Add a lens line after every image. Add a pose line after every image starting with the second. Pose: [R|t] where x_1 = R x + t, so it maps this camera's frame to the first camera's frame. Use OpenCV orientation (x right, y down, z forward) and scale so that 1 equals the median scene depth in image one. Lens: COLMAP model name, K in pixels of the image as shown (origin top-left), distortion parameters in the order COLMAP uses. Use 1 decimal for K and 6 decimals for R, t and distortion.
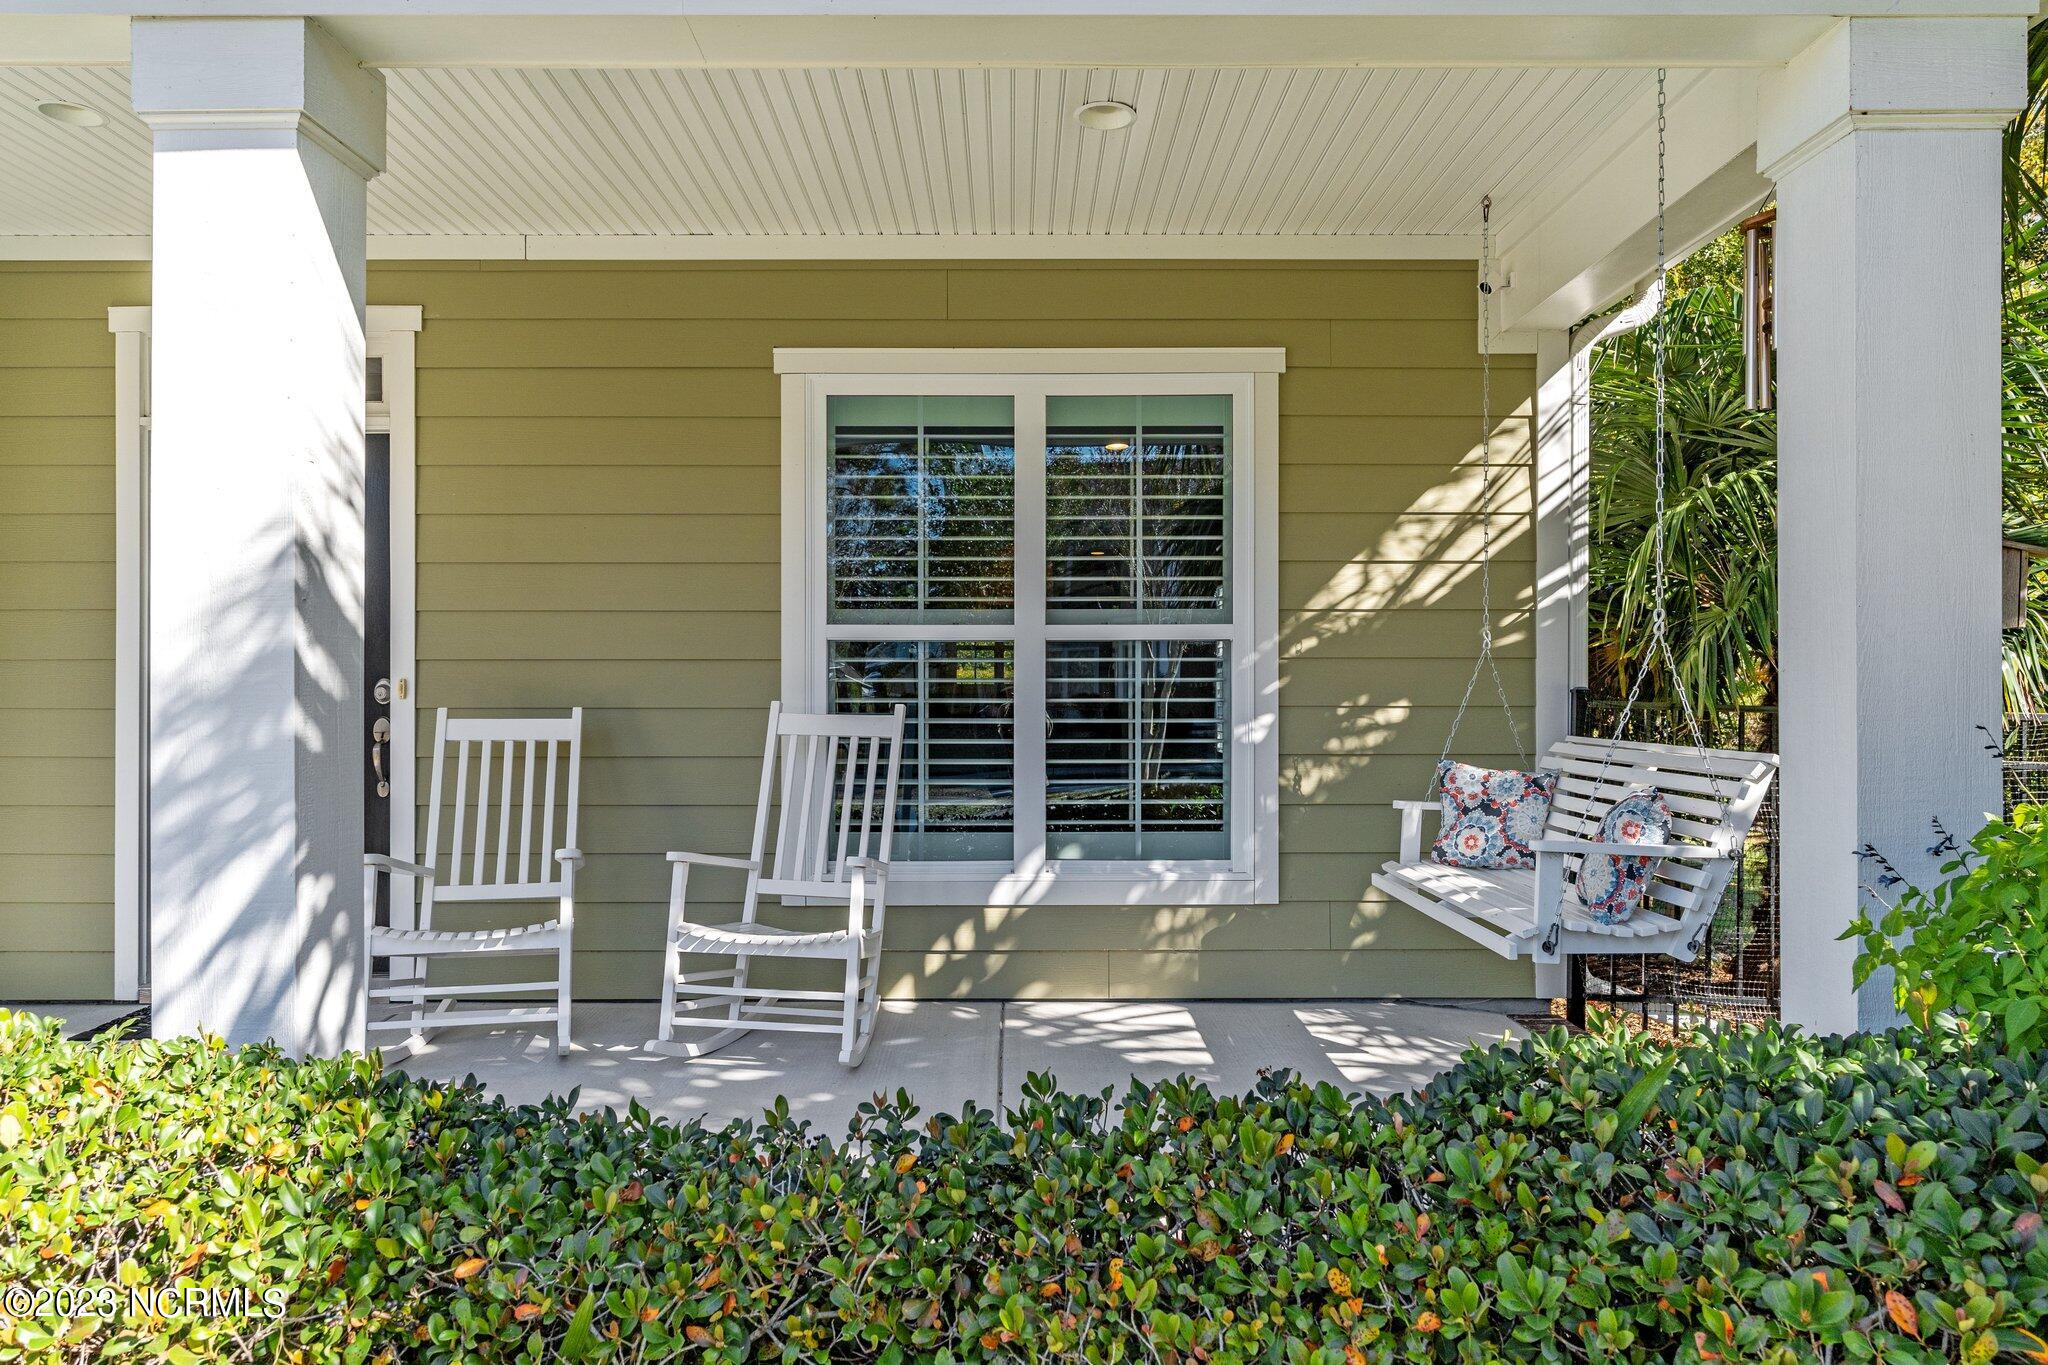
lens RADIAL K [[1306.8, 0, 1034.0], [0, 1306.8, 742.2], [0, 0, 1]] dist [-0.008863, 0.001137]
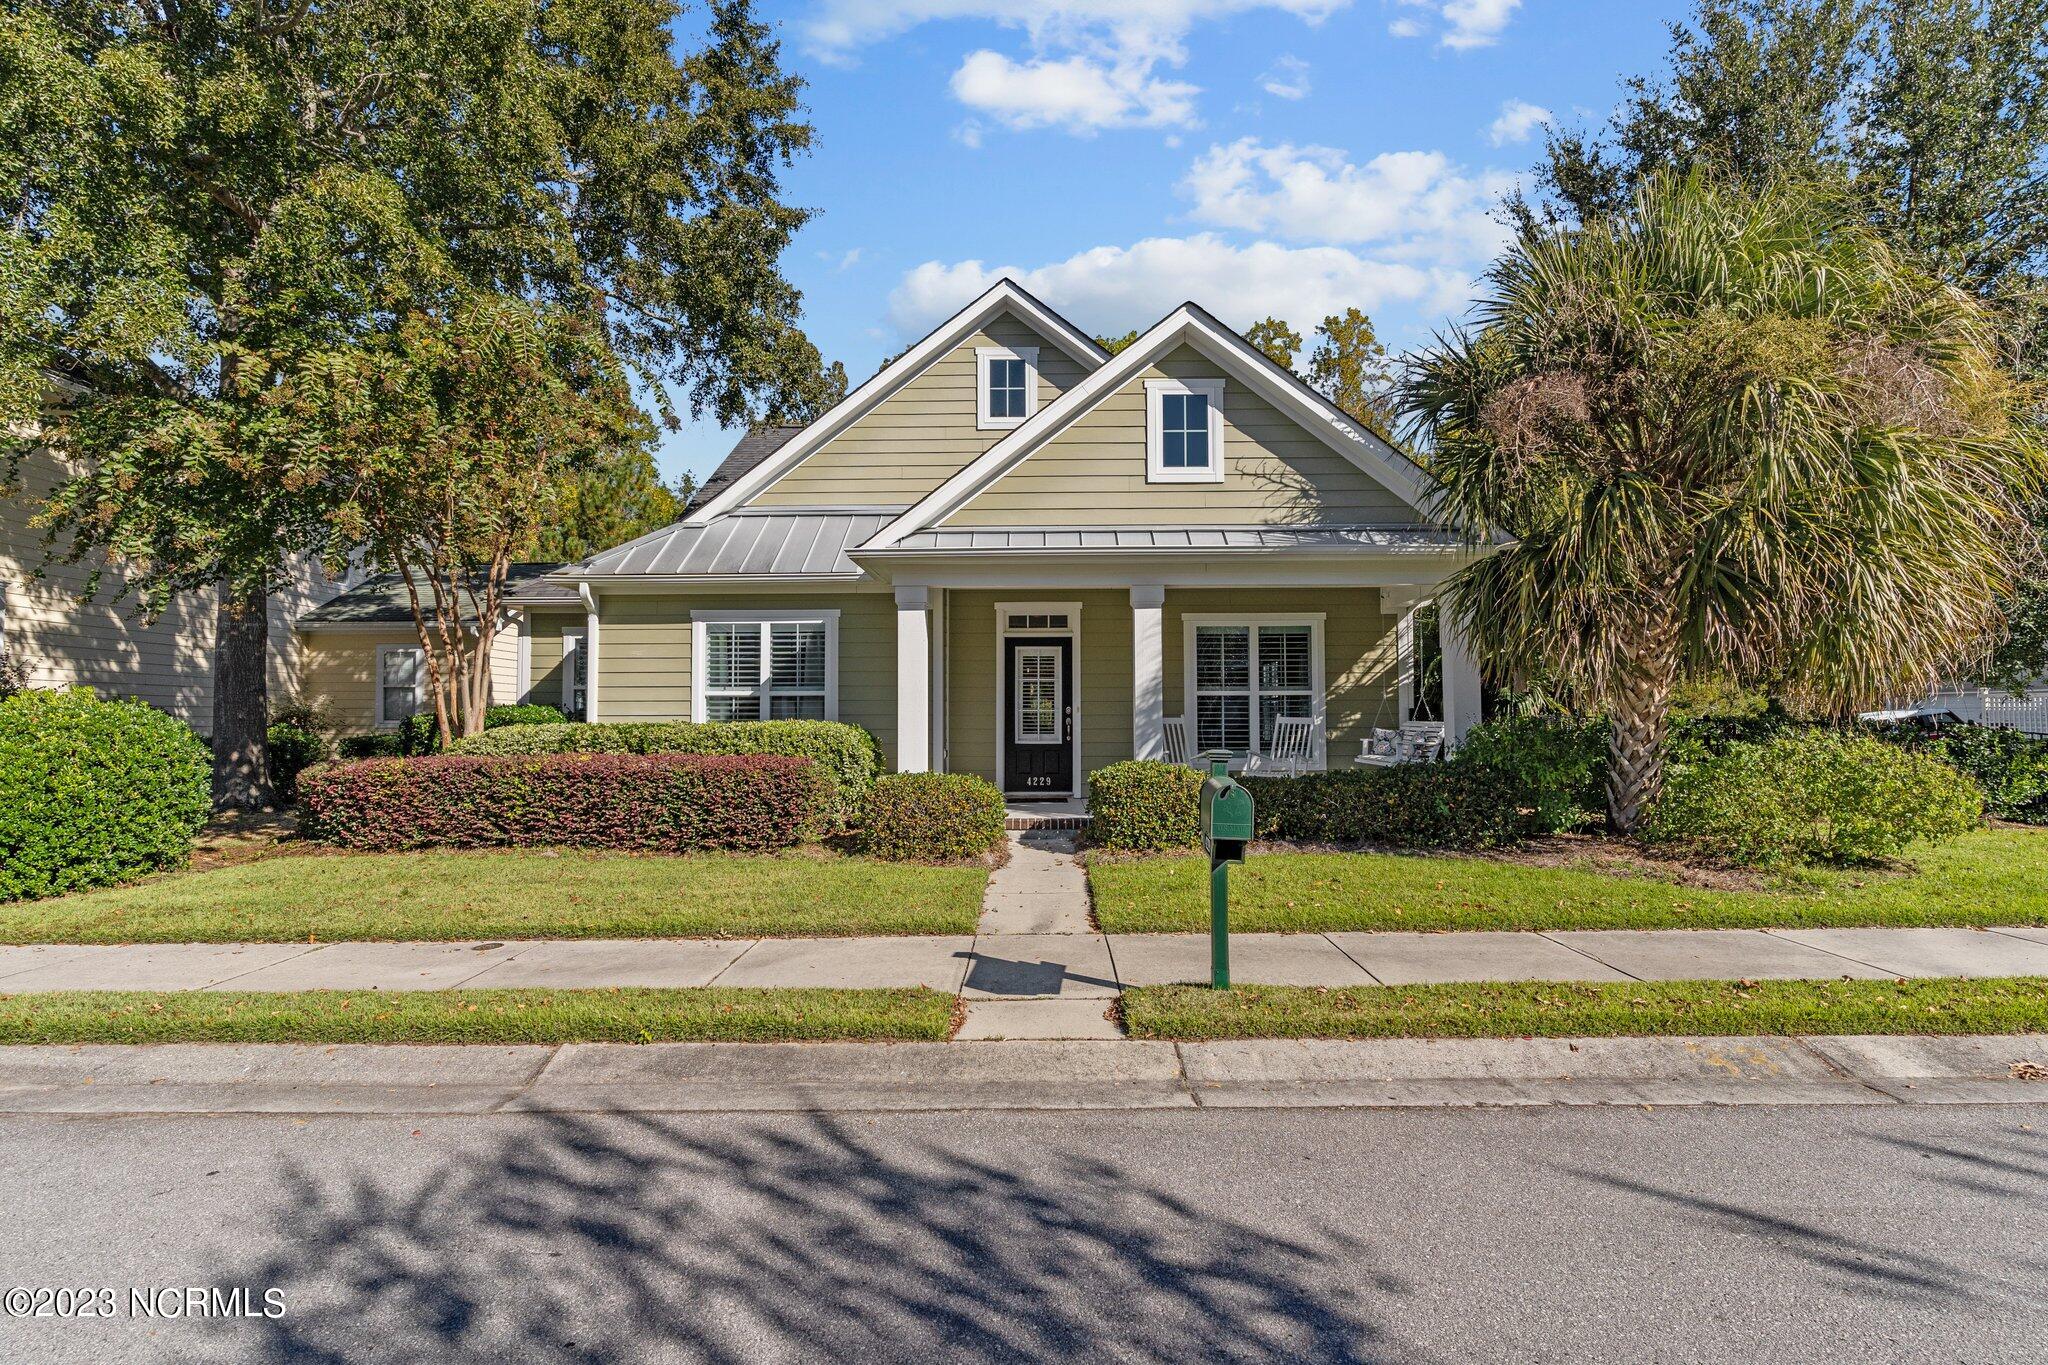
lens RADIAL K [[986.4, 0, 1016.1], [0, 986.4, 714.6], [0, 0, 1]] dist [0.006550, -0.001467]
pose [[0.999903, -0.002426, -0.013705, -0.596638], [0.001826, 0.999049, -0.043569, 0.084851], [0.013798, 0.043540, 0.998956, -1.638386]]
